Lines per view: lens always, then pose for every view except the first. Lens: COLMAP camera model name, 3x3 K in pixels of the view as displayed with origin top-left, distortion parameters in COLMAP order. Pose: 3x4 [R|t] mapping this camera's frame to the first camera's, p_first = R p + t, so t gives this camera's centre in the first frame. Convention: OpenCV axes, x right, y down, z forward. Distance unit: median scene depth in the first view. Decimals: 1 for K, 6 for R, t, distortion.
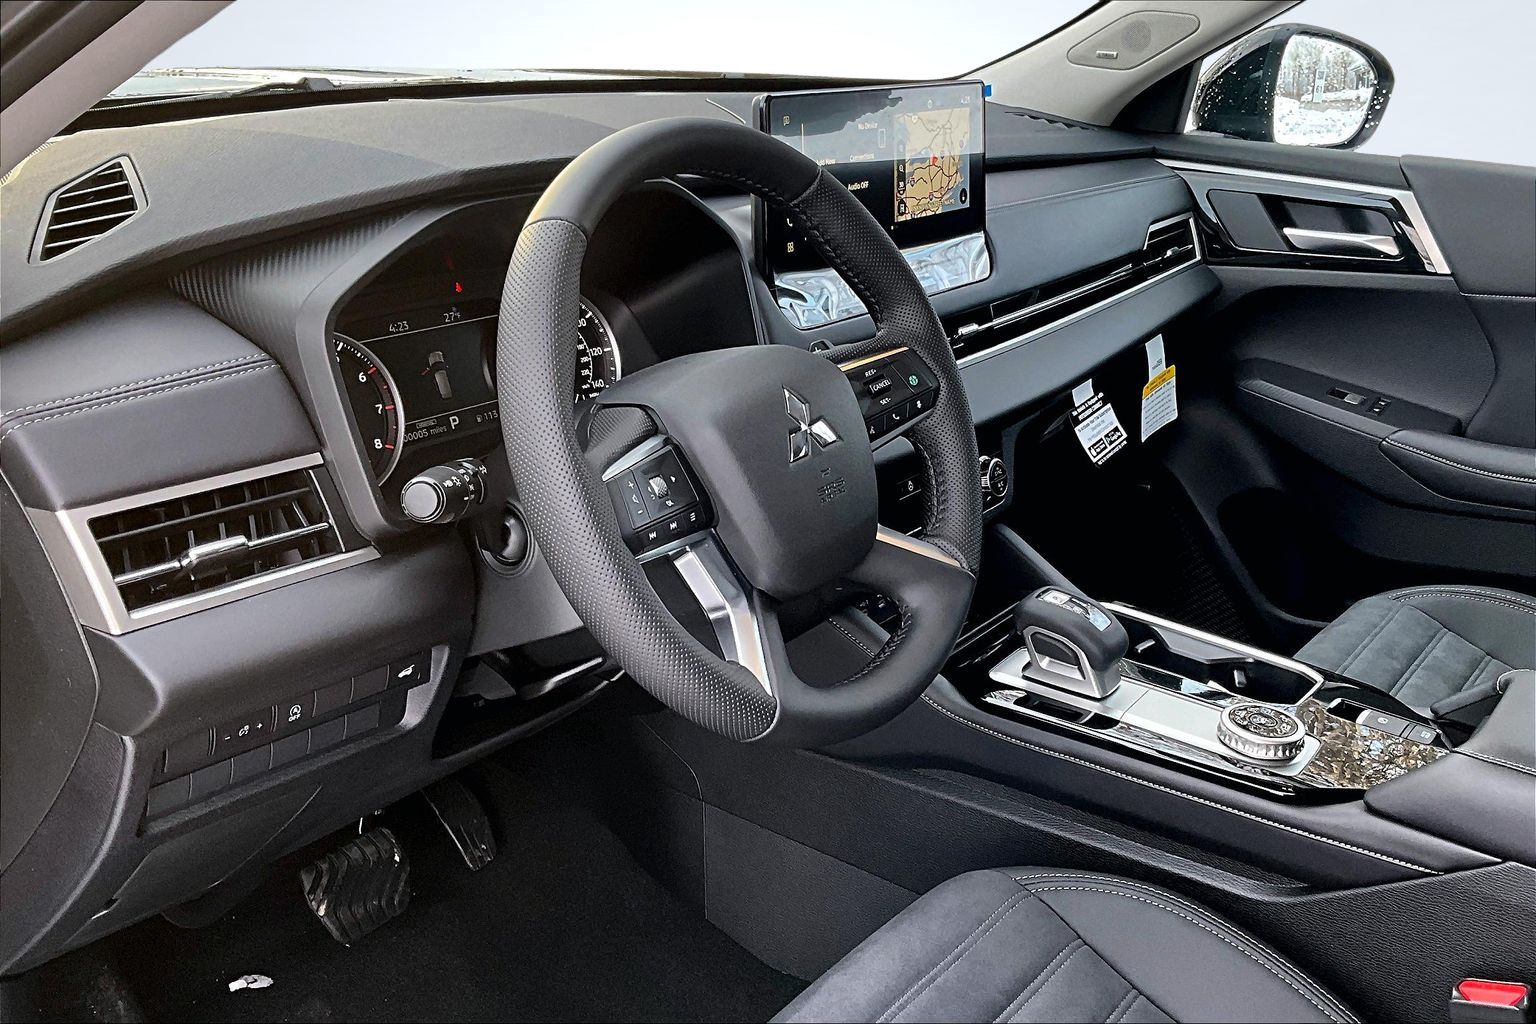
lens RADIAL K [[1338.2, 0, 768.5], [0, 1338.2, 482.7], [0, 0, 1]] dist [0.026087, -0.003086]
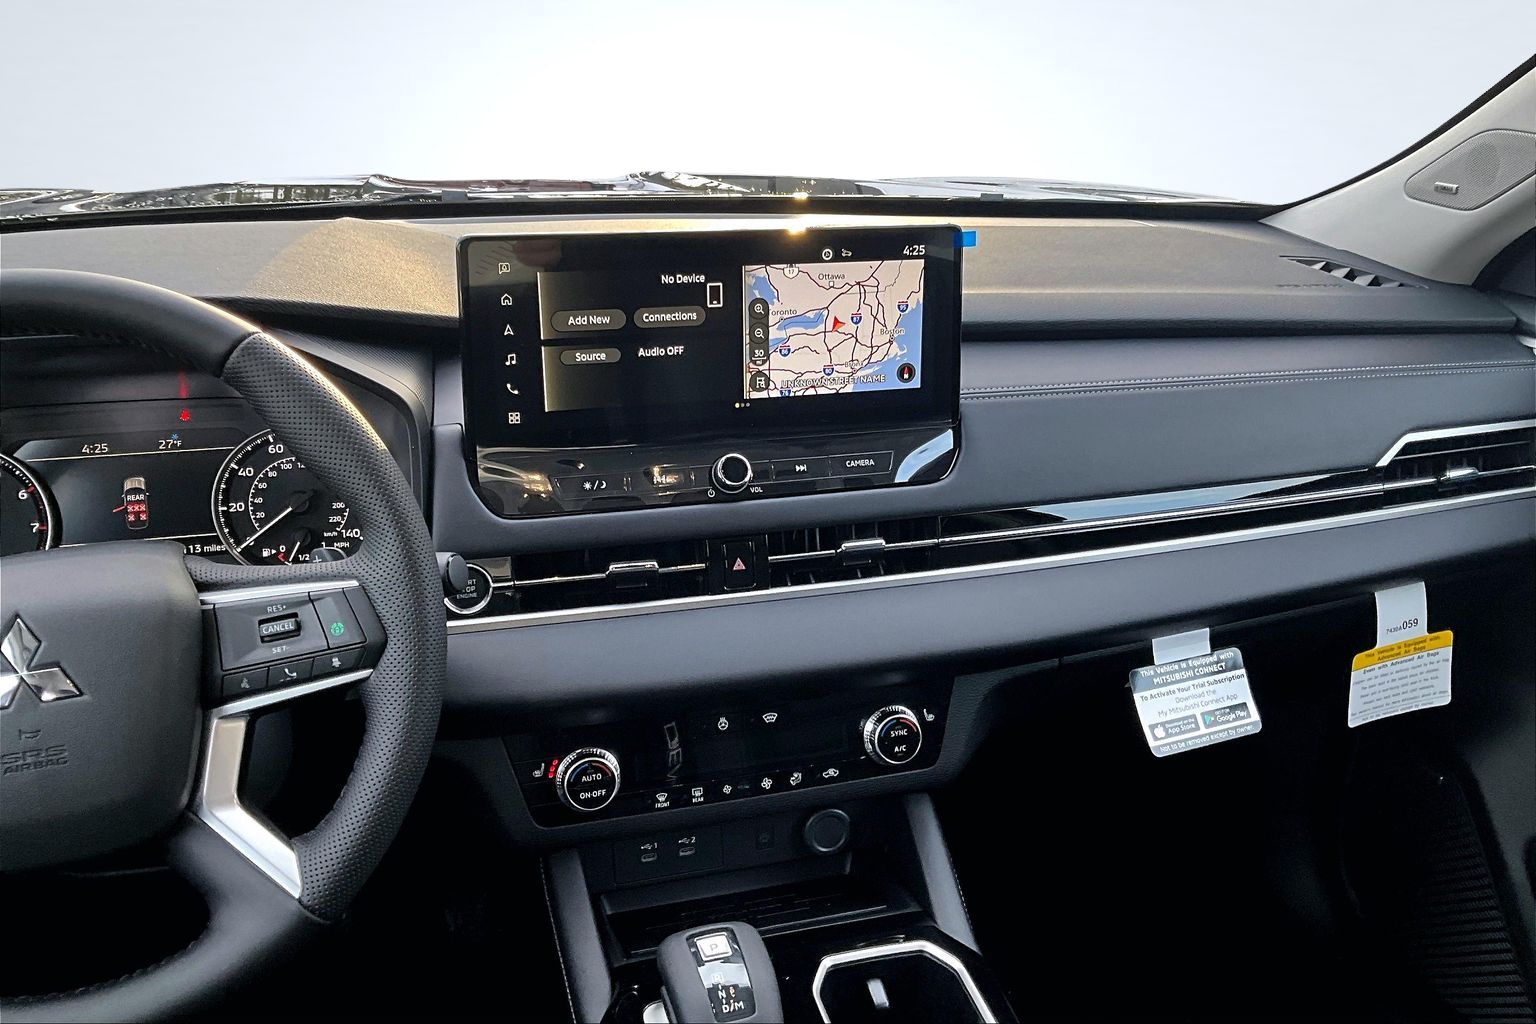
lens RADIAL K [[1207.3, 0, 768.0], [0, 1207.3, 512.0], [0, 0, 1]] dist [-0.009509, -0.006339]
pose [[0.820446, 0.185609, -0.540757, 0.473647], [-0.189636, 0.980637, 0.048874, -0.156112], [0.539358, 0.062449, 0.839758, 0.386300]]
